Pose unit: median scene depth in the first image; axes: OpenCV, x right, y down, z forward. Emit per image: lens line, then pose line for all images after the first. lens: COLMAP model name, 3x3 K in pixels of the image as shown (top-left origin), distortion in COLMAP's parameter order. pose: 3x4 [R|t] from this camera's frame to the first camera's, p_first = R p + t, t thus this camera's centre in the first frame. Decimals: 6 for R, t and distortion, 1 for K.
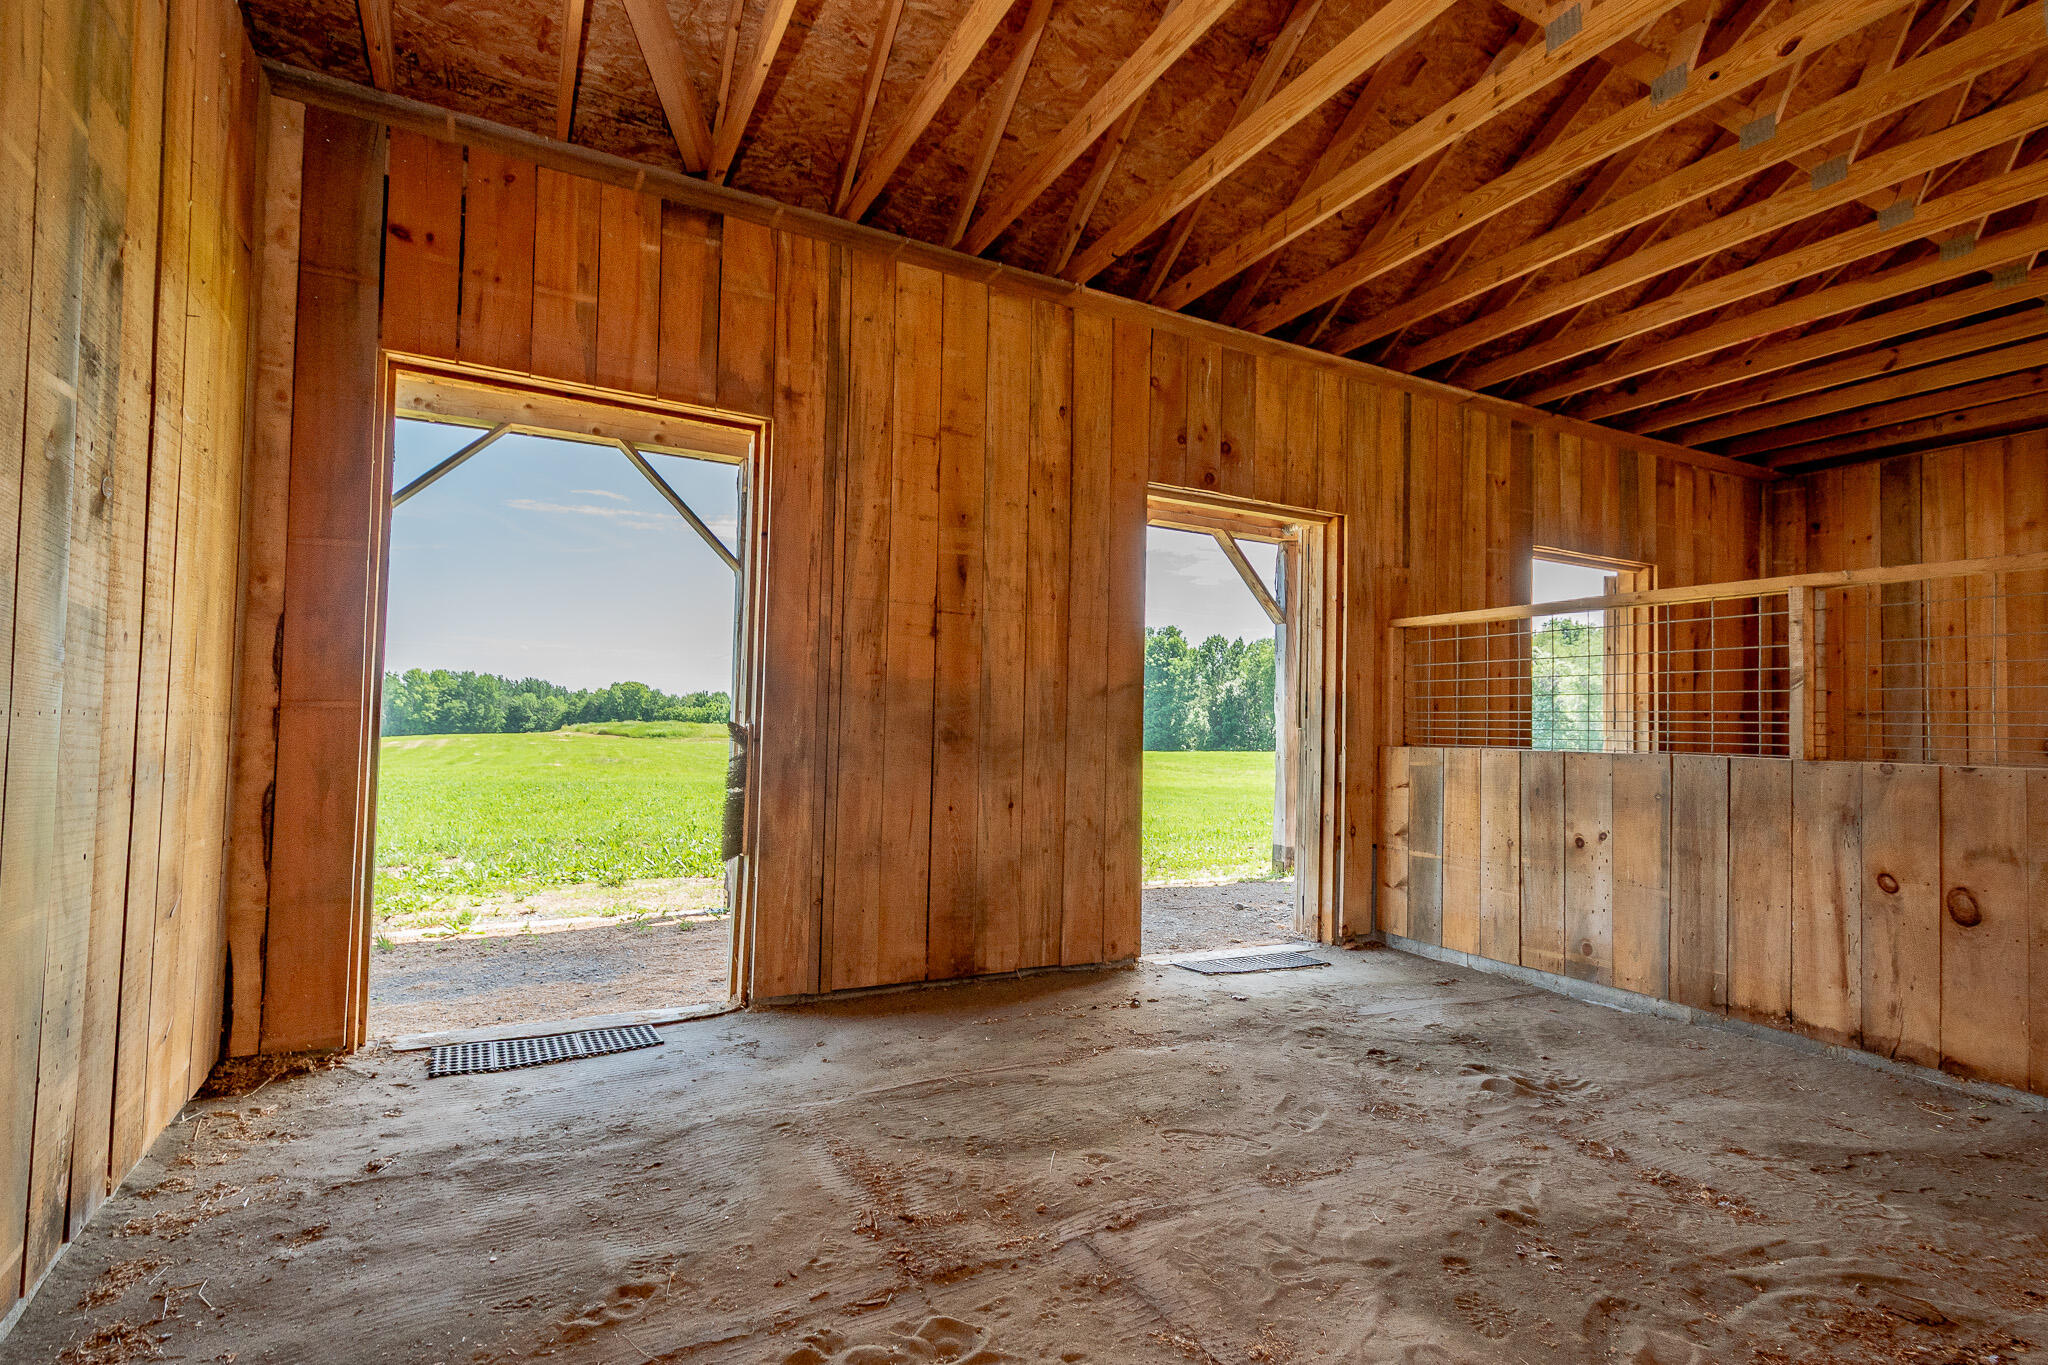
lens RADIAL K [[967.8, 0, 1054.6], [0, 967.8, 687.0], [0, 0, 1]] dist [0.014338, -0.000699]
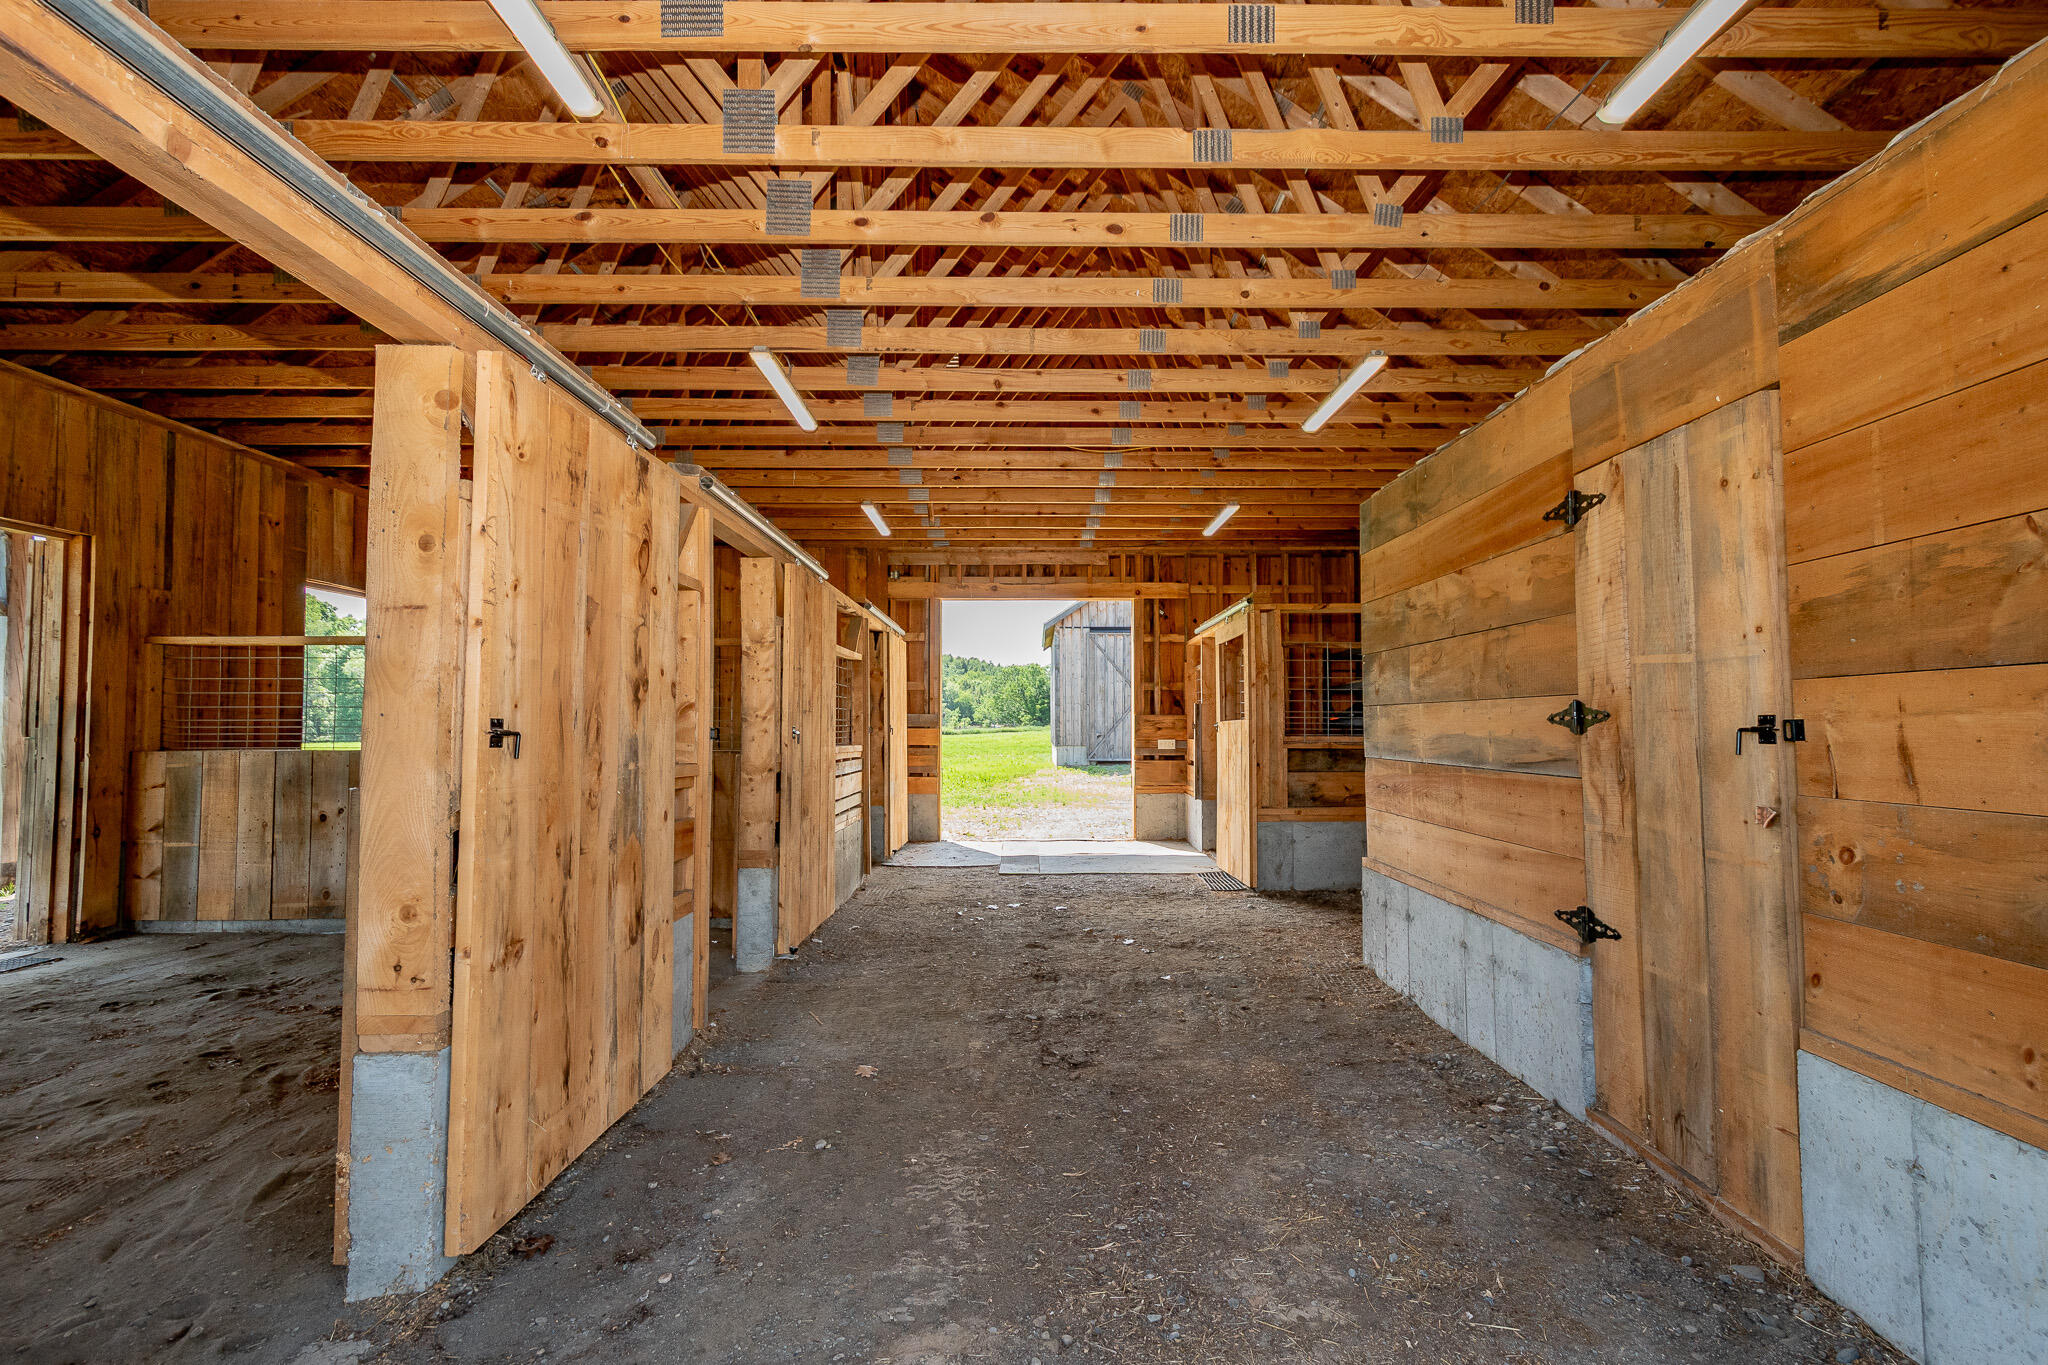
lens RADIAL K [[967.8, 0, 1054.6], [0, 967.8, 687.0], [0, 0, 1]] dist [0.014338, -0.000699]
pose [[0.492480, 0.007479, 0.870291, -0.116304], [-0.026008, 0.999643, 0.006127, -0.046463], [-0.869935, -0.025652, 0.492499, -0.454936]]
